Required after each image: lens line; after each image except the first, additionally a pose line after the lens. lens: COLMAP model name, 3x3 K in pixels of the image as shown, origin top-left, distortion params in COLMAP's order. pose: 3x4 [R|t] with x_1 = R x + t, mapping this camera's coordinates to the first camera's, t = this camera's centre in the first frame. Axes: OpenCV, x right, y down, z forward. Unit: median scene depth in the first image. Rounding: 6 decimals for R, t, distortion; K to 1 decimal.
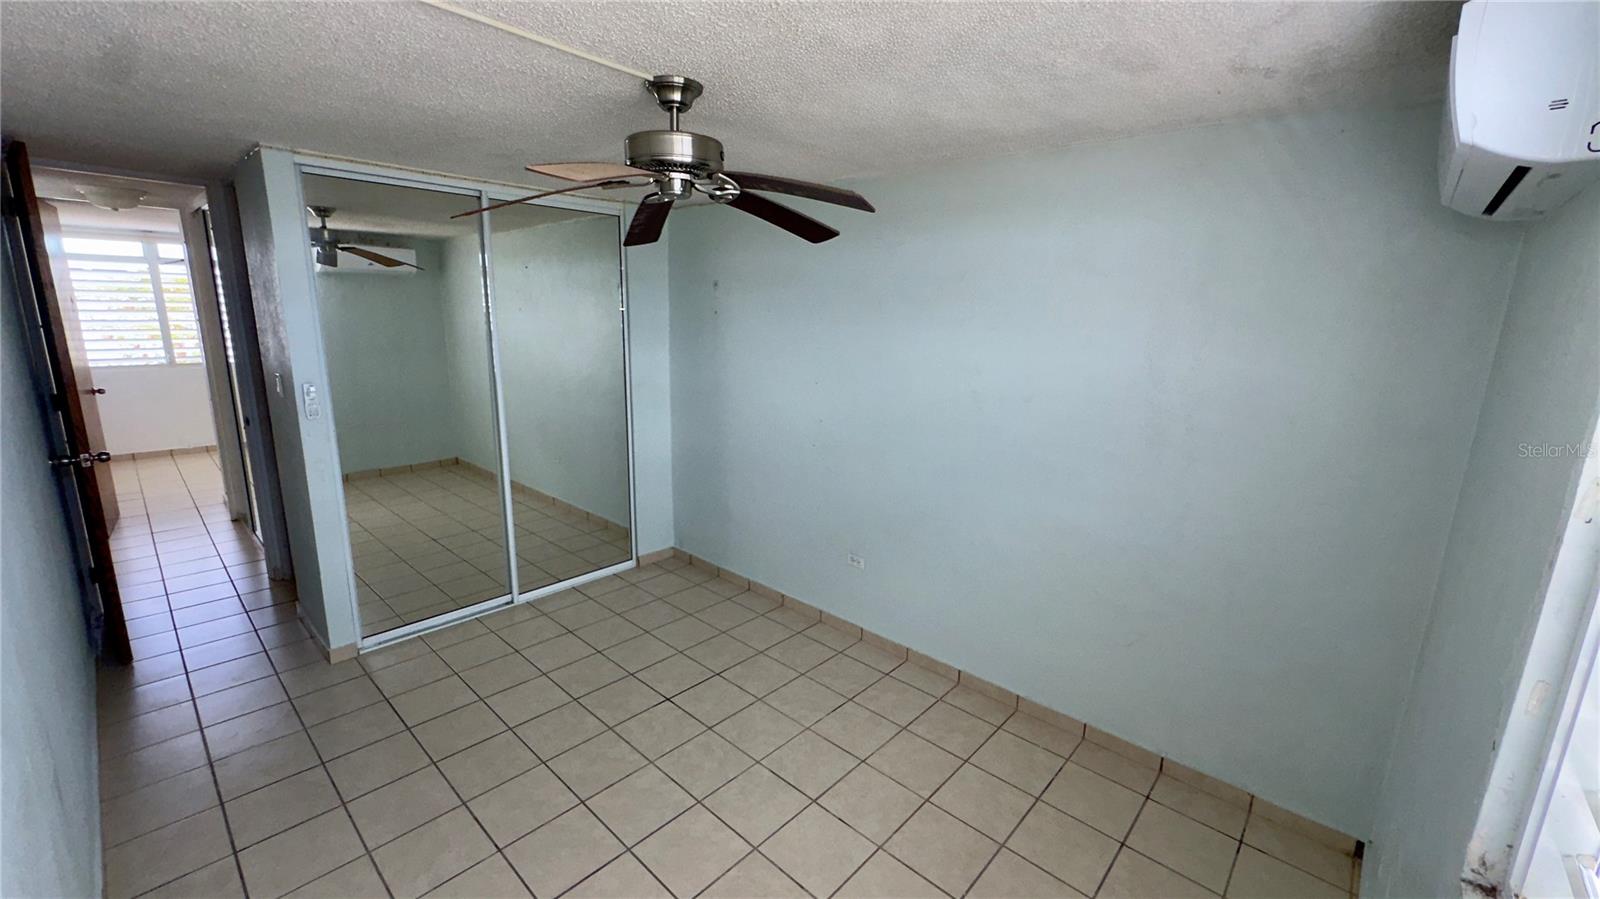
lens RADIAL K [[642.8, 0, 797.0], [0, 642.8, 449.6], [0, 0, 1]] dist [-0.000993, -0.000220]
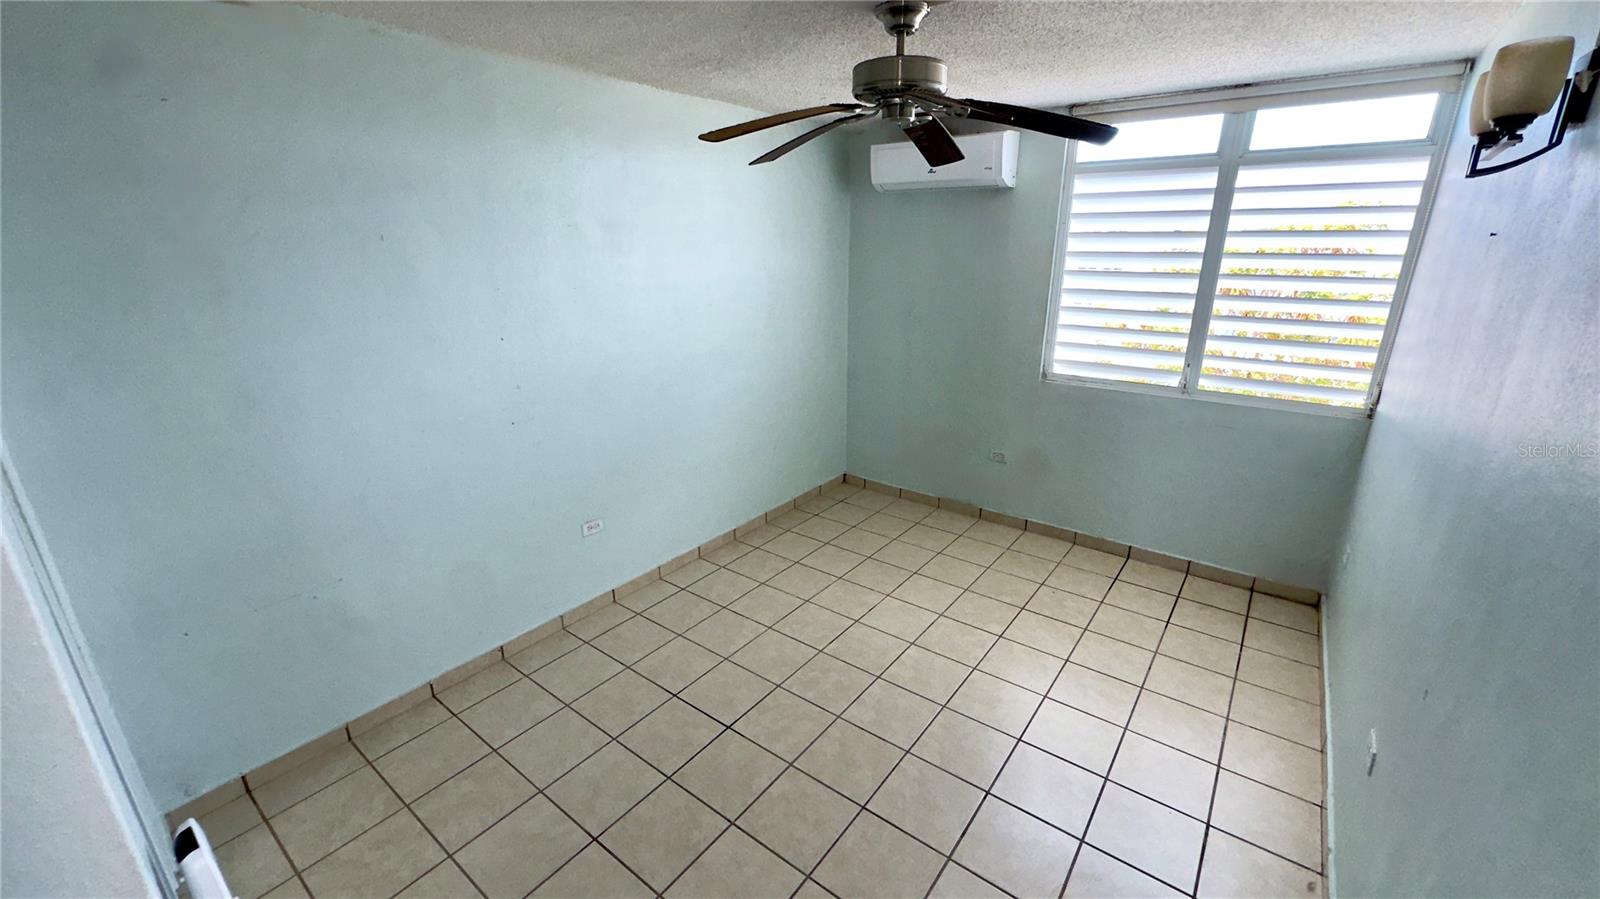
lens RADIAL K [[642.8, 0, 797.0], [0, 642.8, 449.6], [0, 0, 1]] dist [-0.000993, -0.000220]
pose [[-0.088533, -0.336429, 0.937538, -0.848217], [0.208571, 0.914107, 0.347717, -0.202919], [-0.973992, 0.226328, -0.010760, 0.830859]]
